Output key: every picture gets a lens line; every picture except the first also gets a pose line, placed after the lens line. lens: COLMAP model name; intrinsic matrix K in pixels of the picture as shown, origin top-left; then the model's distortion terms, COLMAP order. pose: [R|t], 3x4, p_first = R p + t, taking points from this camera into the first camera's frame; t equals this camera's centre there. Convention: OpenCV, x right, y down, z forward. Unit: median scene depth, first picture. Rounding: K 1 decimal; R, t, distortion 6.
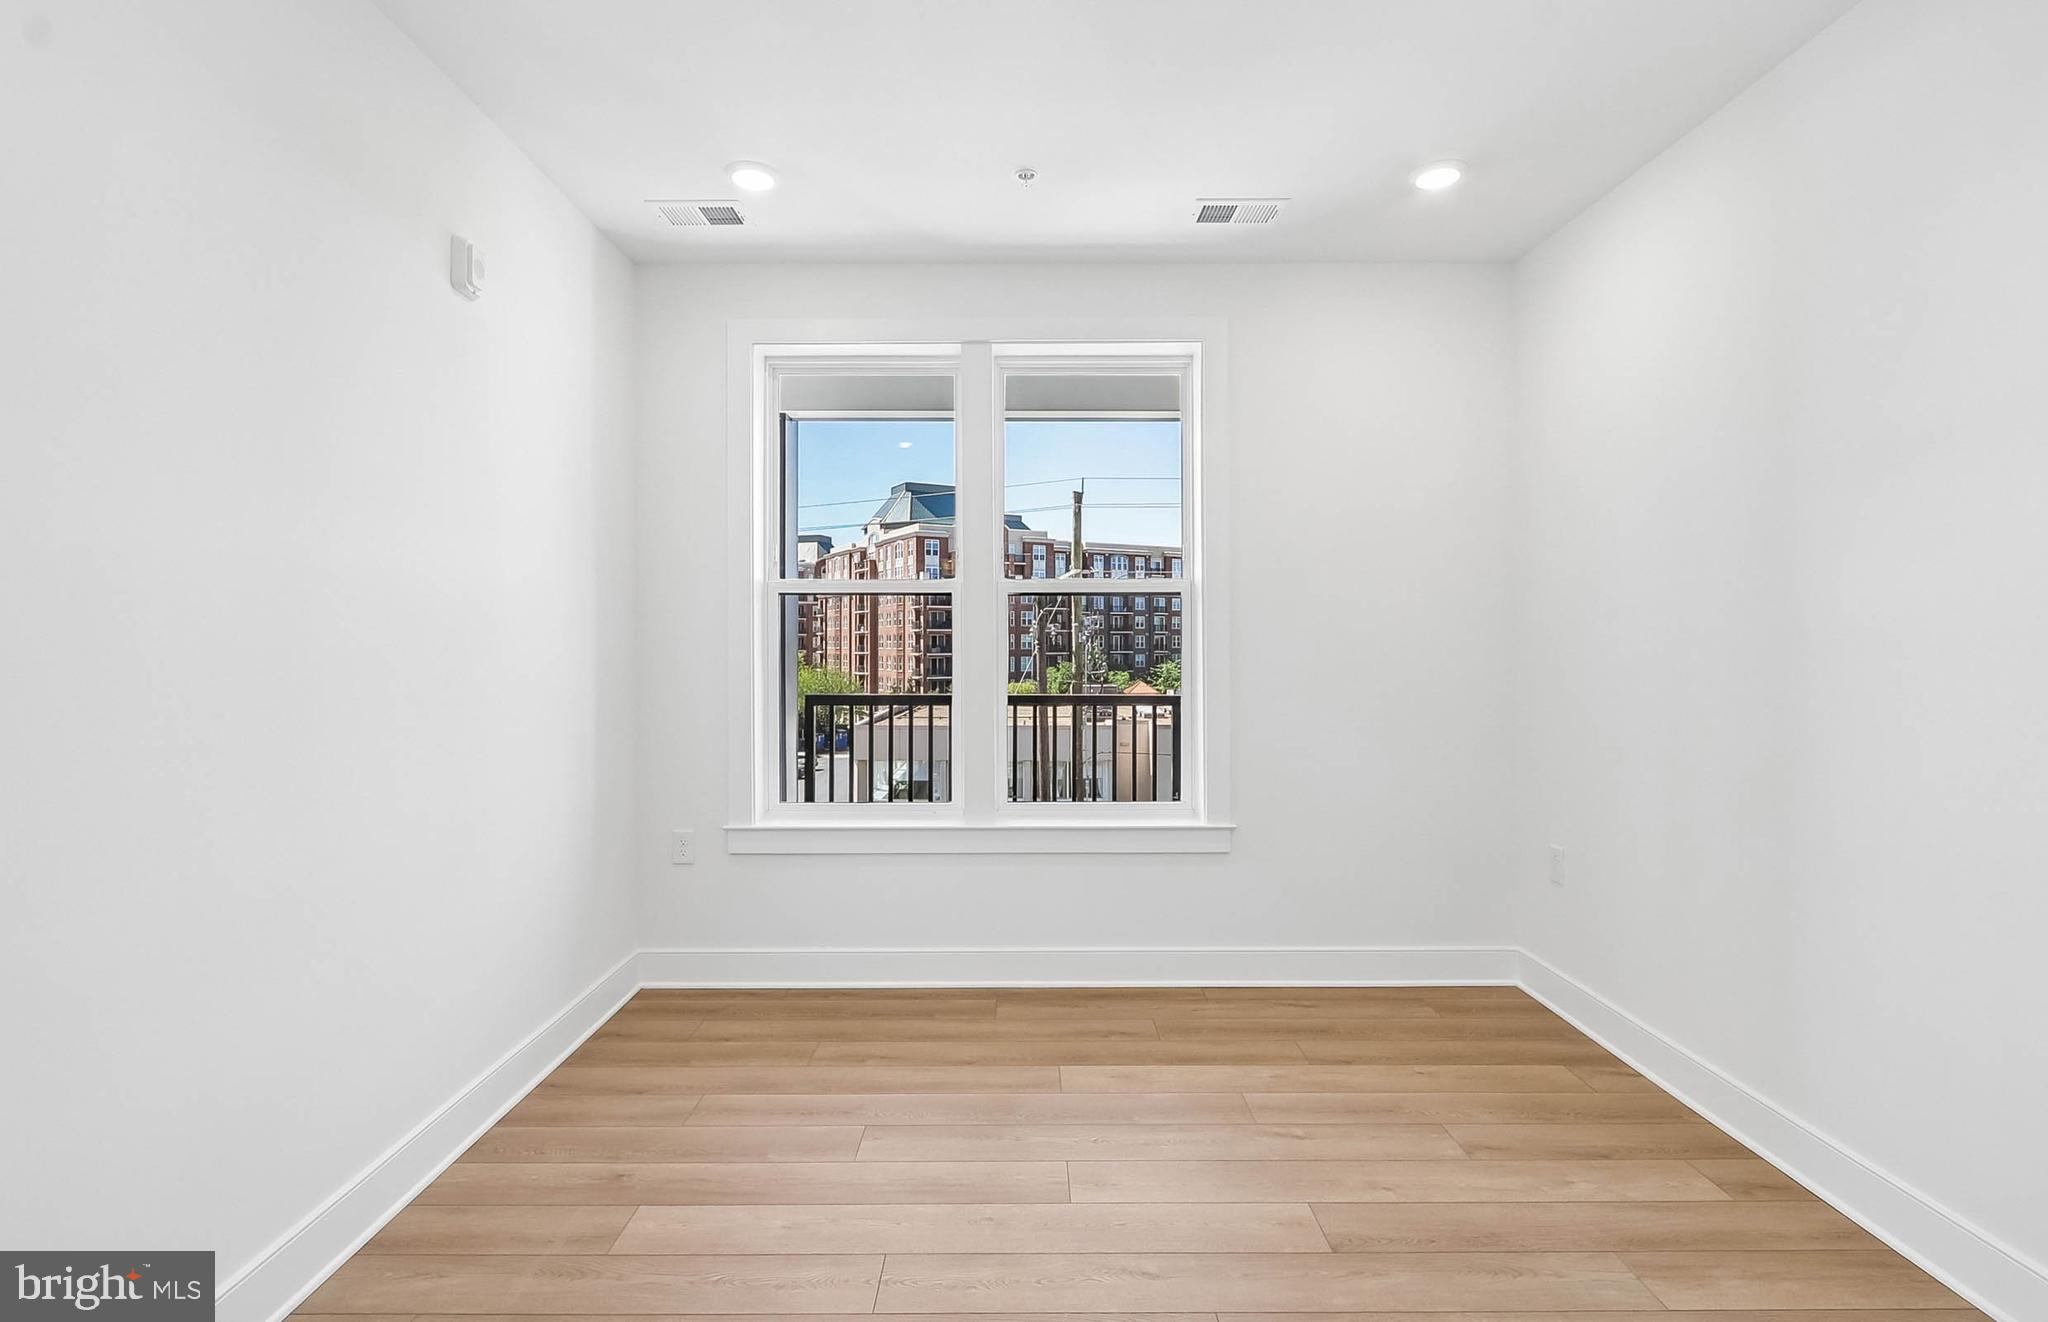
lens RADIAL K [[954.5, 0, 1031.6], [0, 954.5, 658.9], [0, 0, 1]] dist [0.011785, -0.002091]
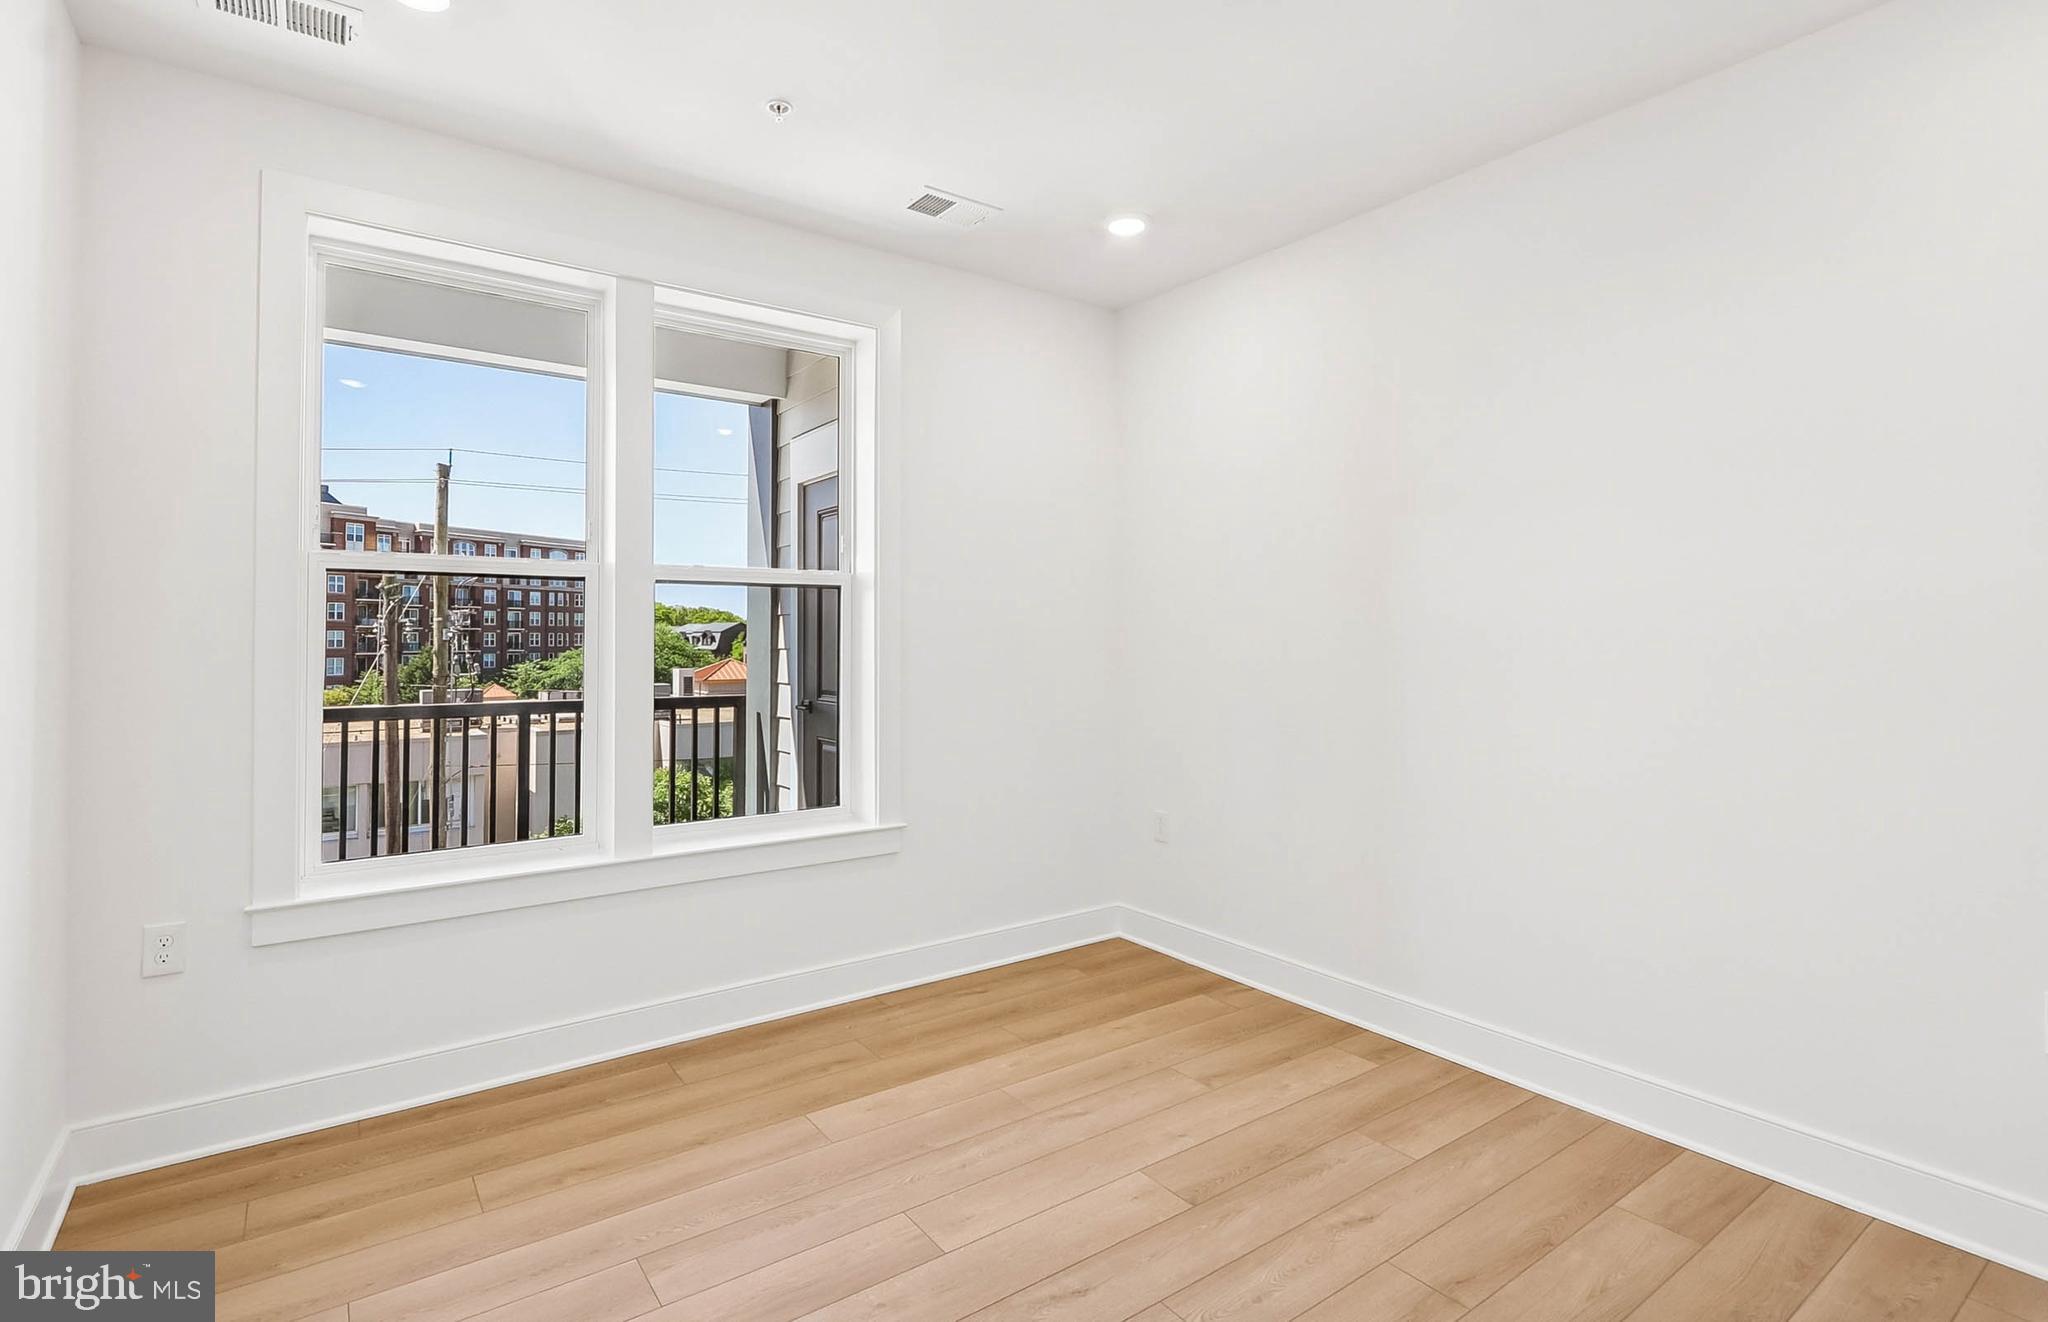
lens RADIAL K [[954.5, 0, 992.2], [0, 954.5, 640.1], [0, 0, 1]] dist [0.011785, -0.002091]
pose [[0.824759, 0.000337, 0.565484, -0.274071], [0.009593, 0.999848, -0.014588, 0.000248], [-0.565403, 0.017456, 0.824630, 0.135418]]
